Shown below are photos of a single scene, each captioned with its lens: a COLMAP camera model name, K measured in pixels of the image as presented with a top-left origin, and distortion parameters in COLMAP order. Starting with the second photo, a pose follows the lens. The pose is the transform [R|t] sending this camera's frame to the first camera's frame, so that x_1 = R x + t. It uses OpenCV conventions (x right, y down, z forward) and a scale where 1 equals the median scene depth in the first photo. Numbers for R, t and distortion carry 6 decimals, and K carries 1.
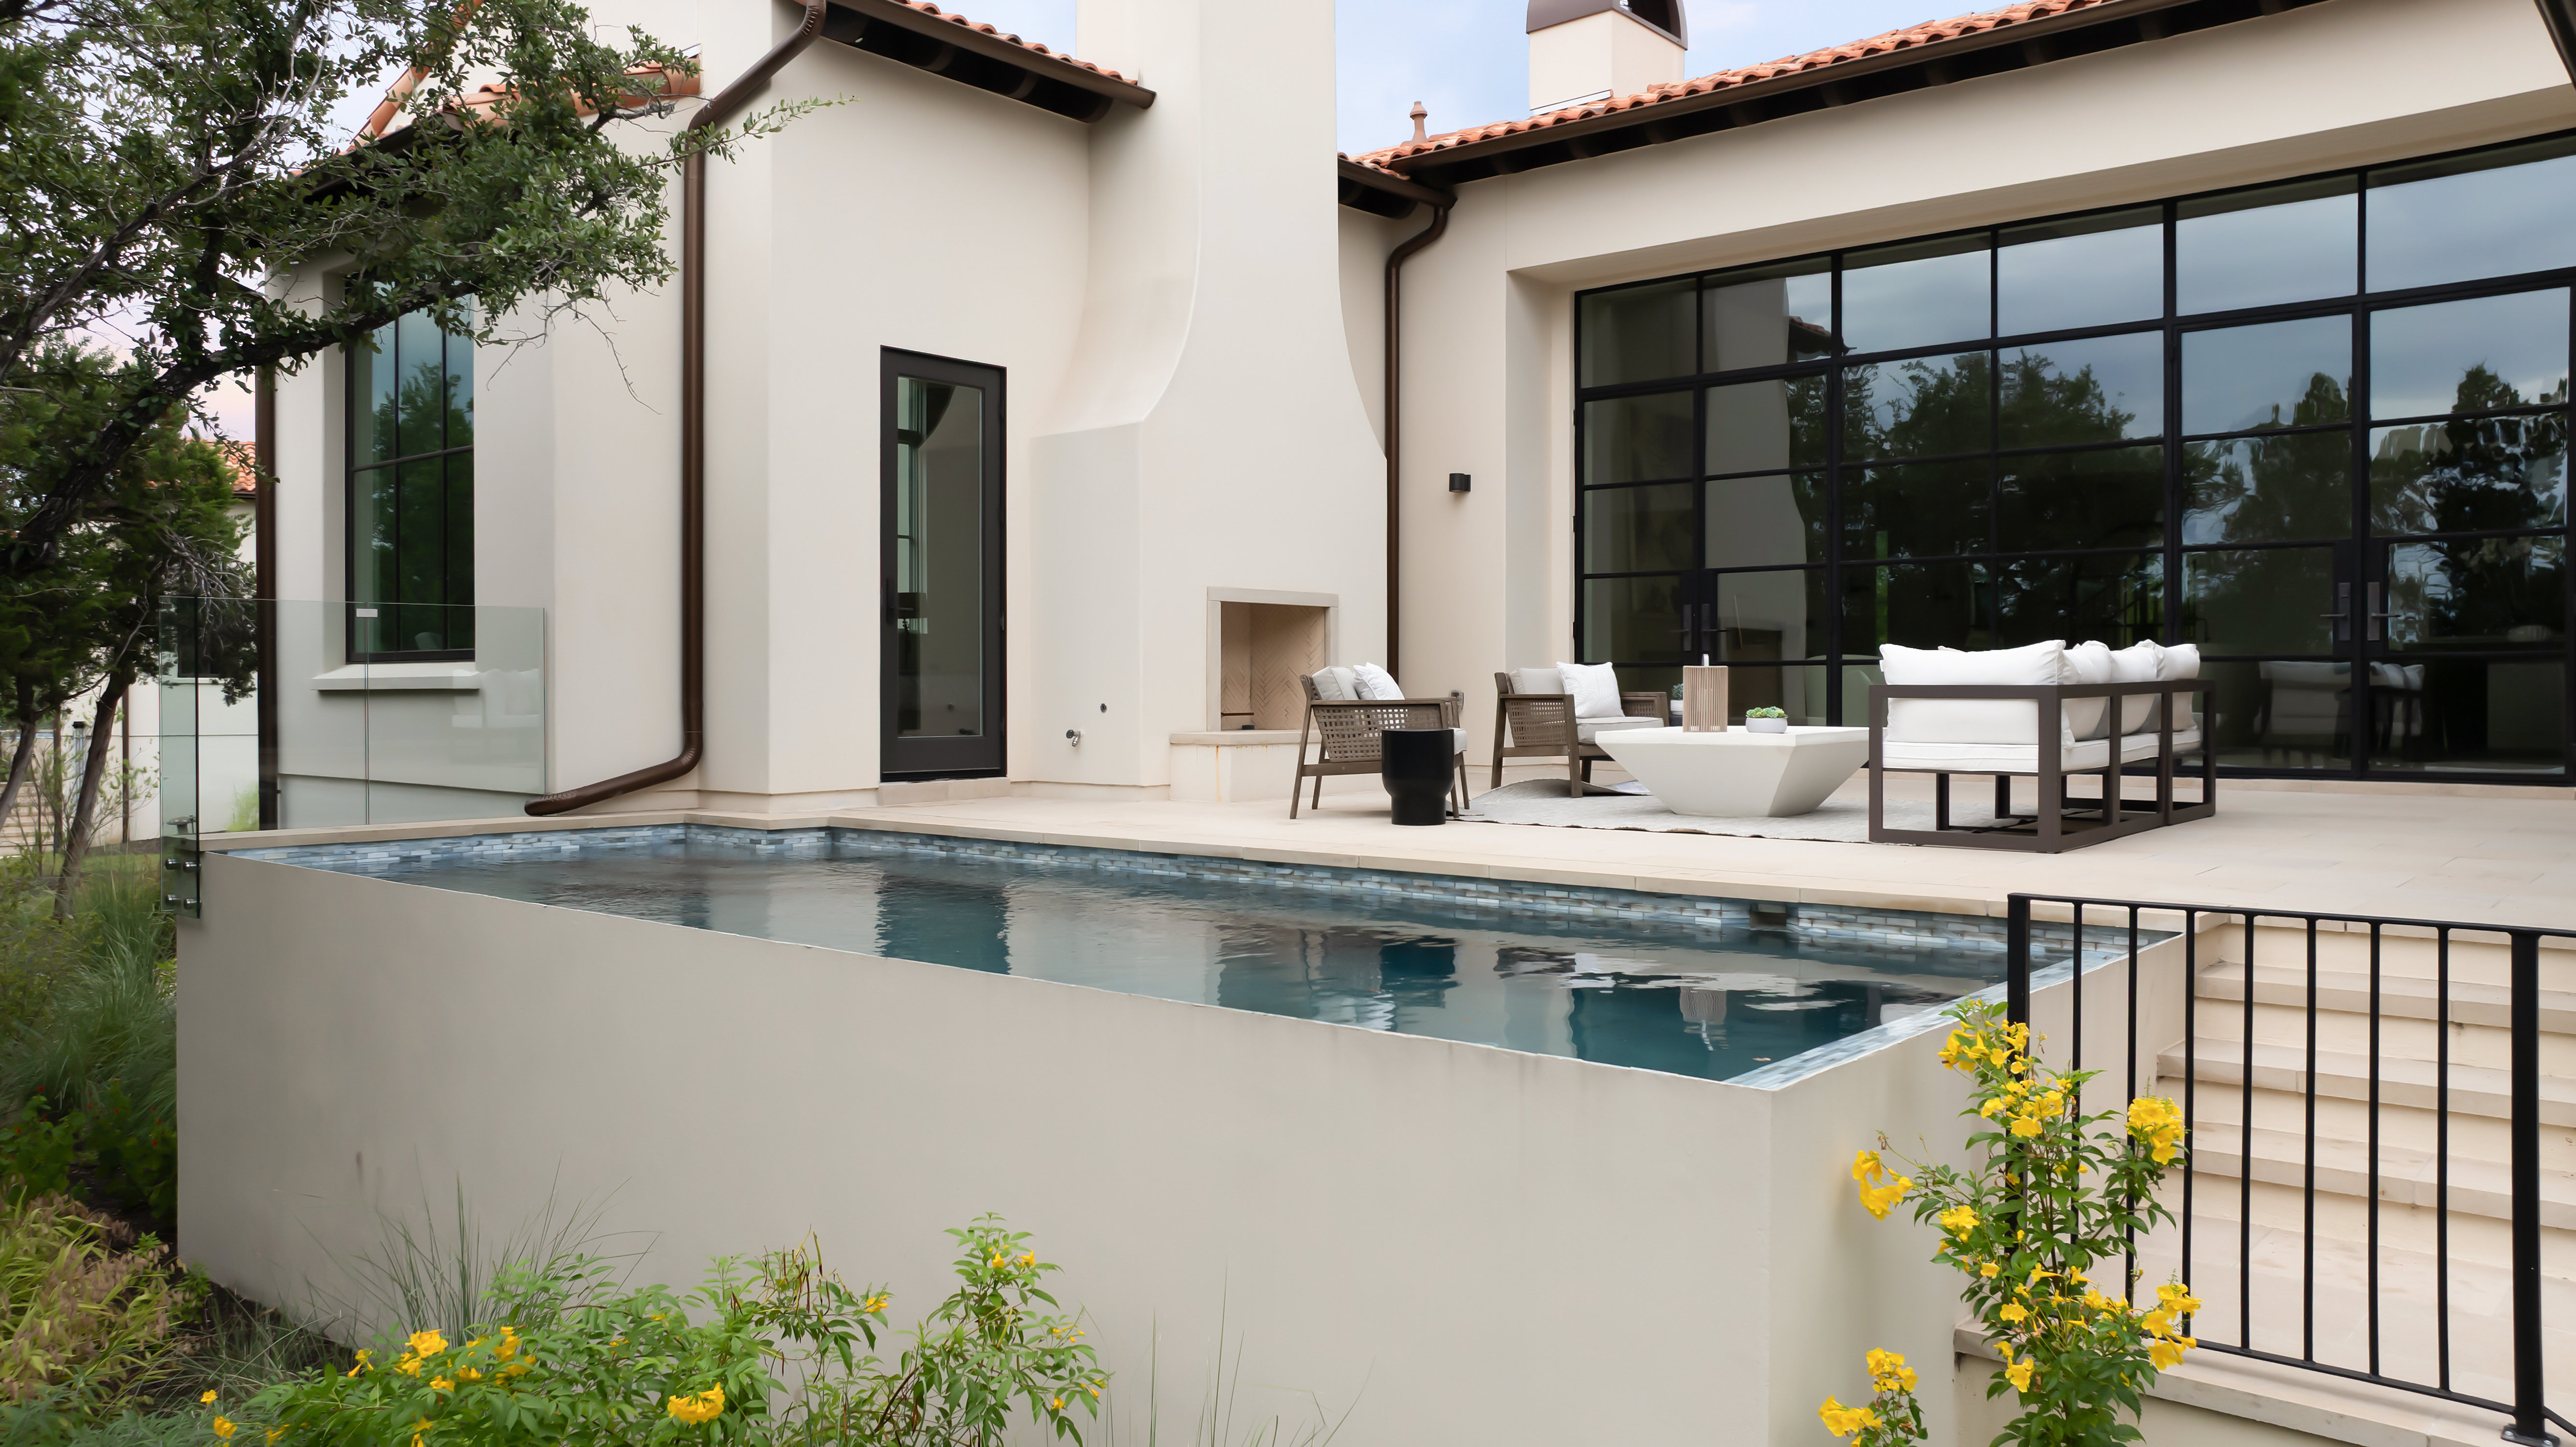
lens RADIAL K [[1817.5, 0, 1294.4], [0, 1817.5, 712.4], [0, 0, 1]] dist [-0.024619, -0.005481]
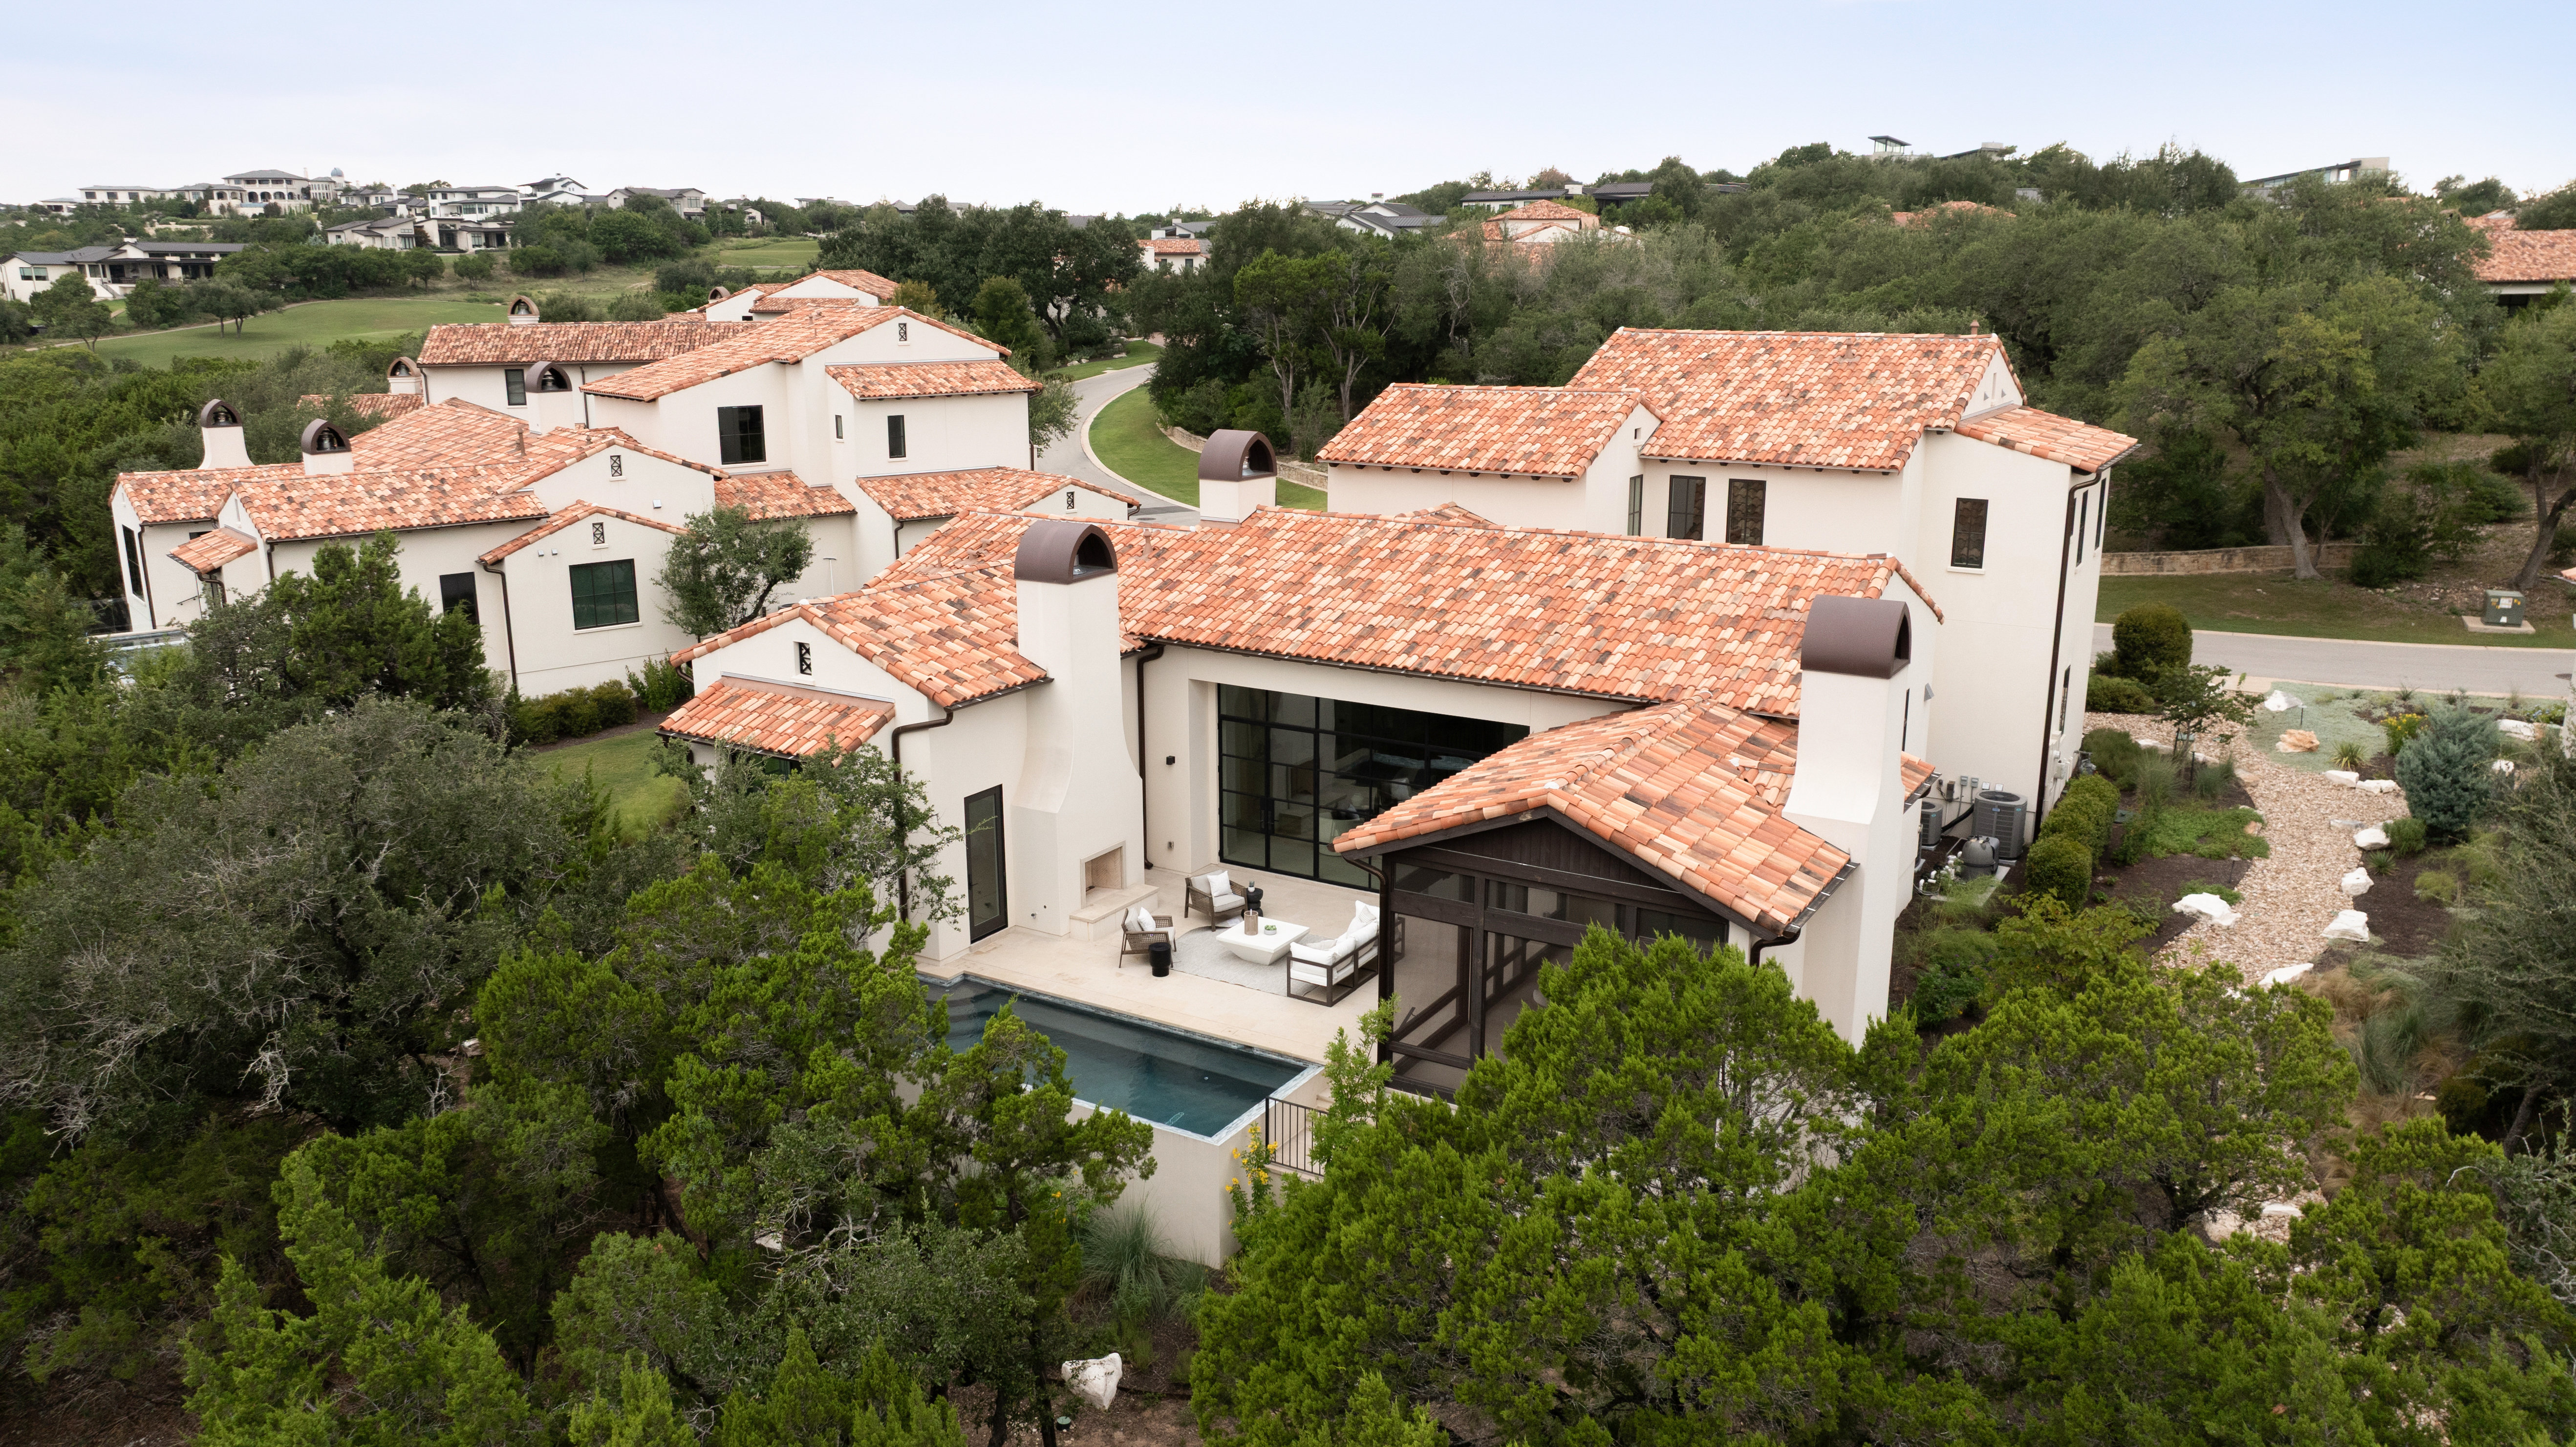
lens RADIAL K [[1817.5, 0, 1282.6], [0, 1817.5, 731.9], [0, 0, 1]] dist [-0.024619, -0.005481]
pose [[0.987290, -0.037874, 0.154353, -0.225379], [0.003427, 0.976038, 0.217572, -1.178025], [-0.158895, -0.214278, 0.963762, -2.275492]]
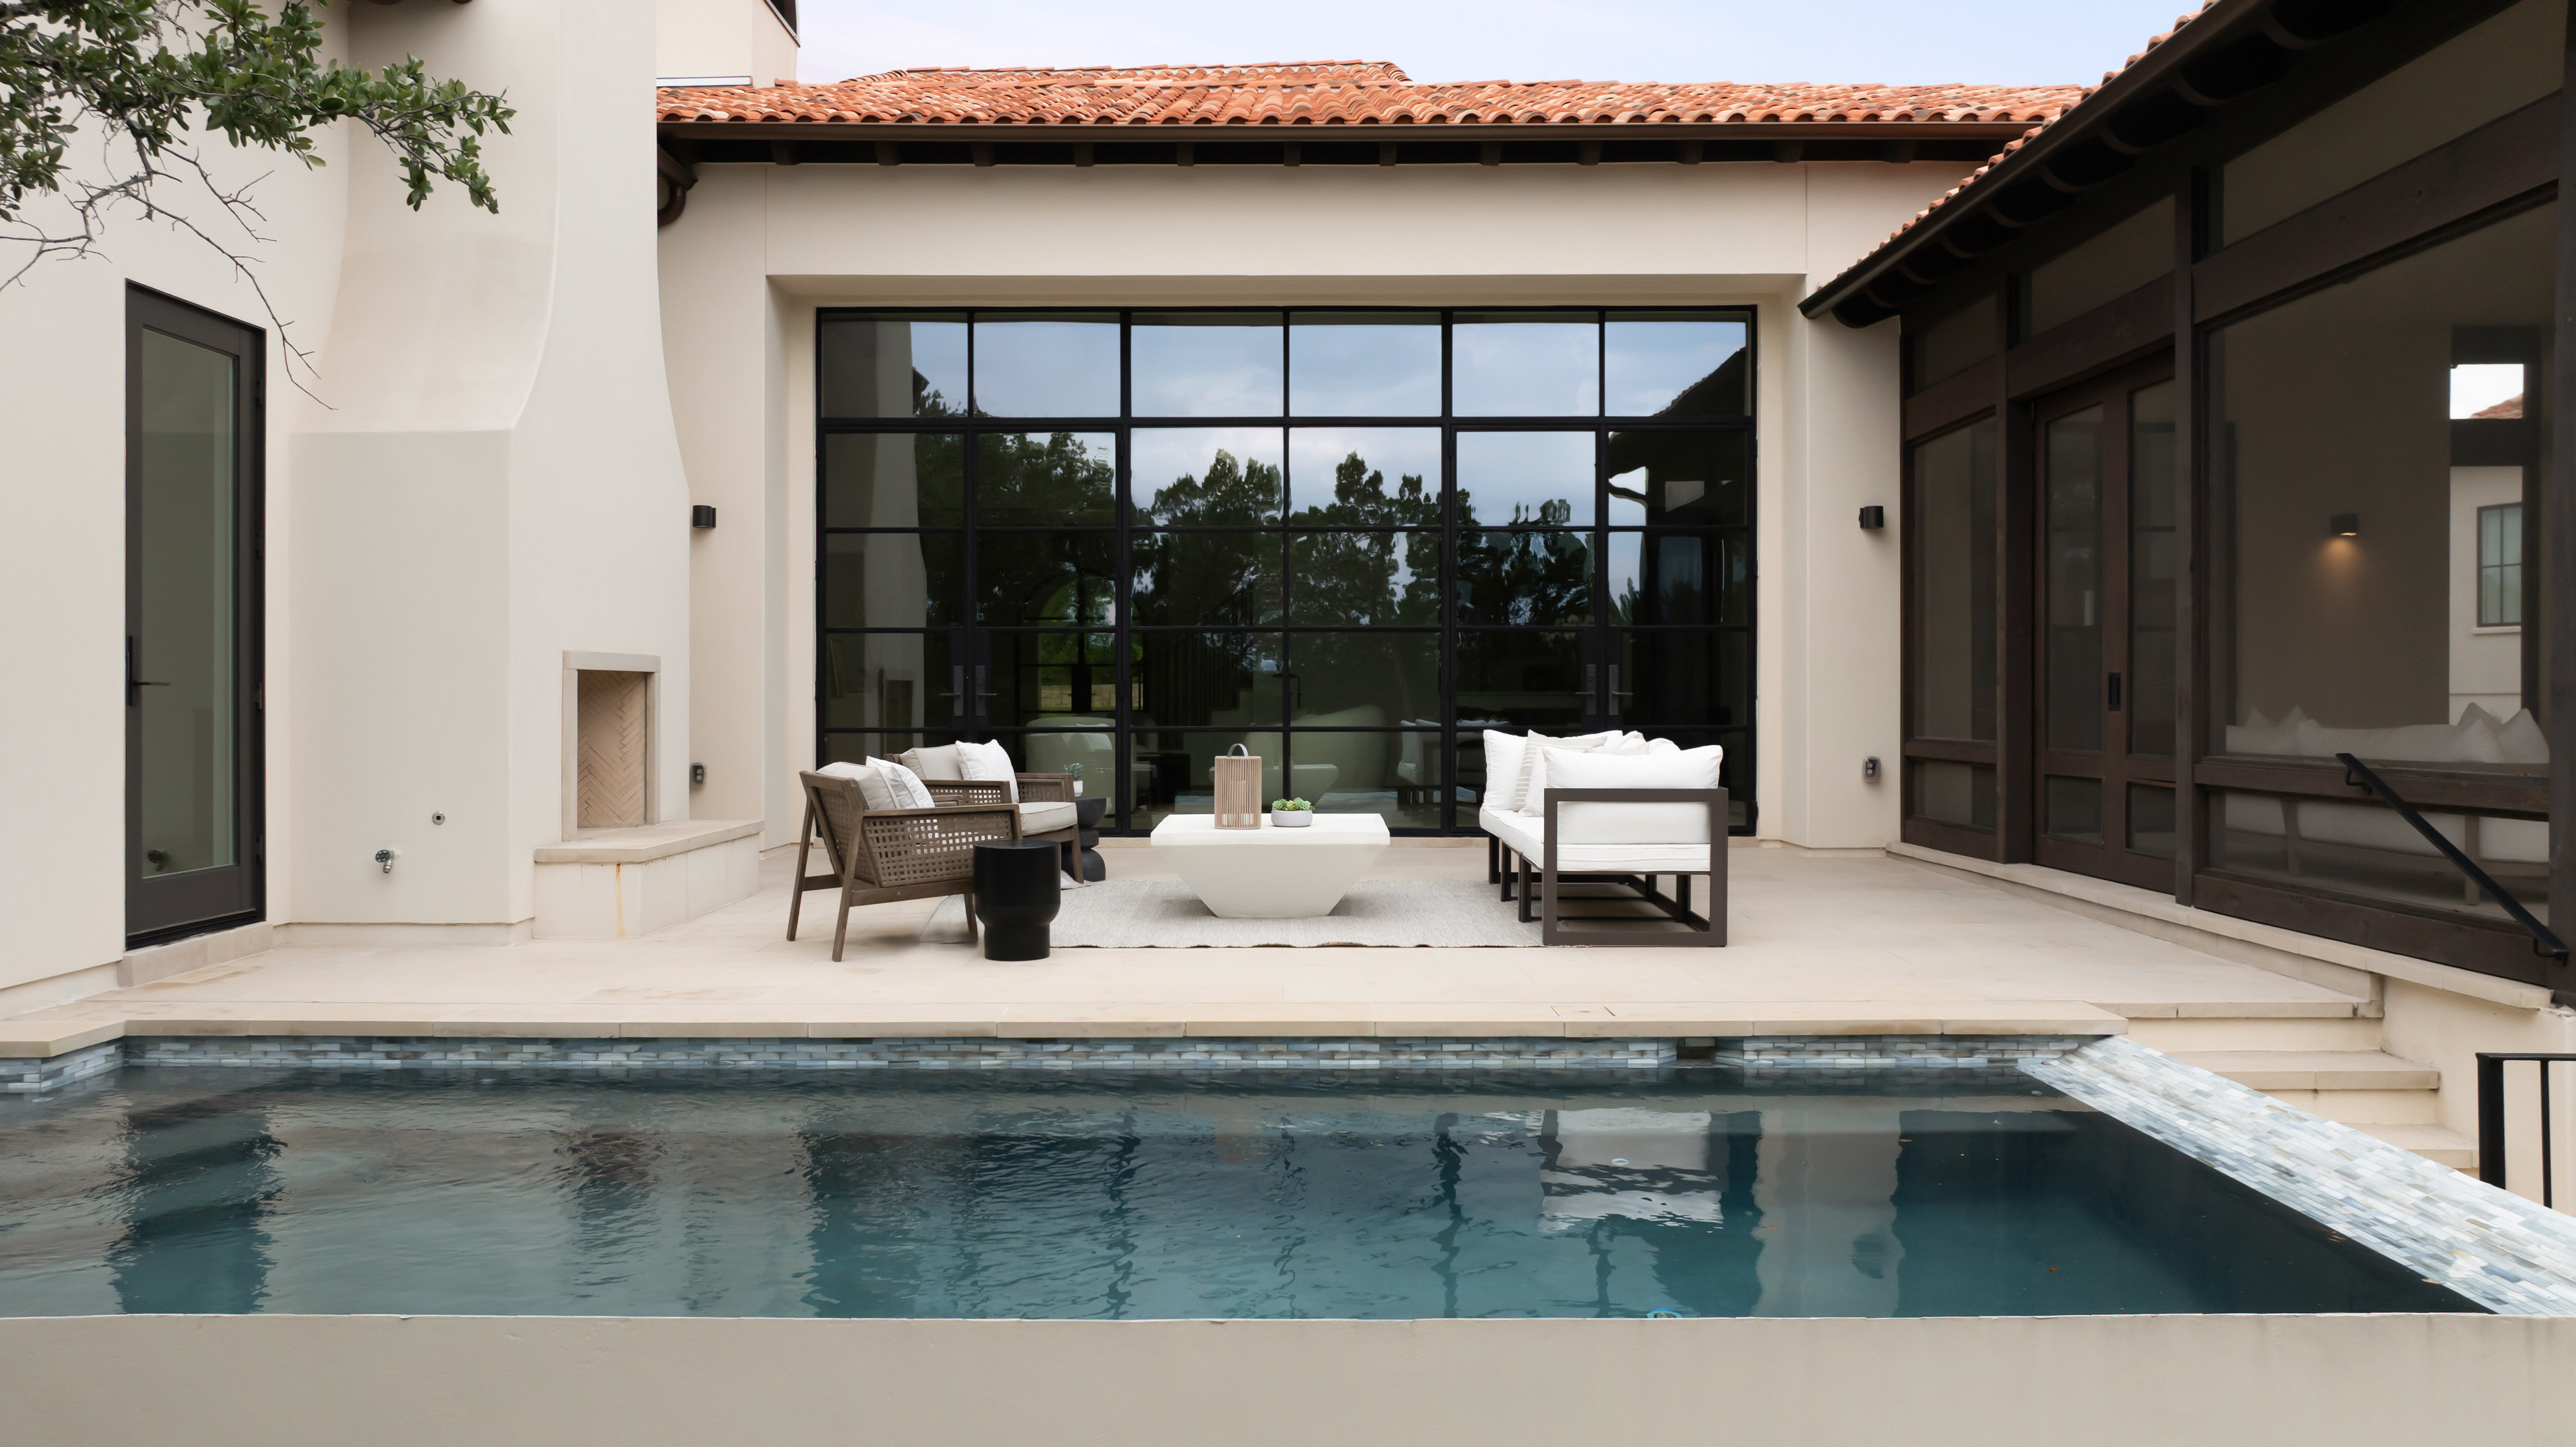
lens RADIAL K [[1817.5, 0, 1279.4], [0, 1817.5, 715.8], [0, 0, 1]] dist [-0.024619, -0.005481]
pose [[0.766182, -0.006861, 0.642586, -0.425265], [0.008731, 0.999962, 0.000266, -0.055249], [-0.642564, 0.005407, 0.766213, 0.316987]]
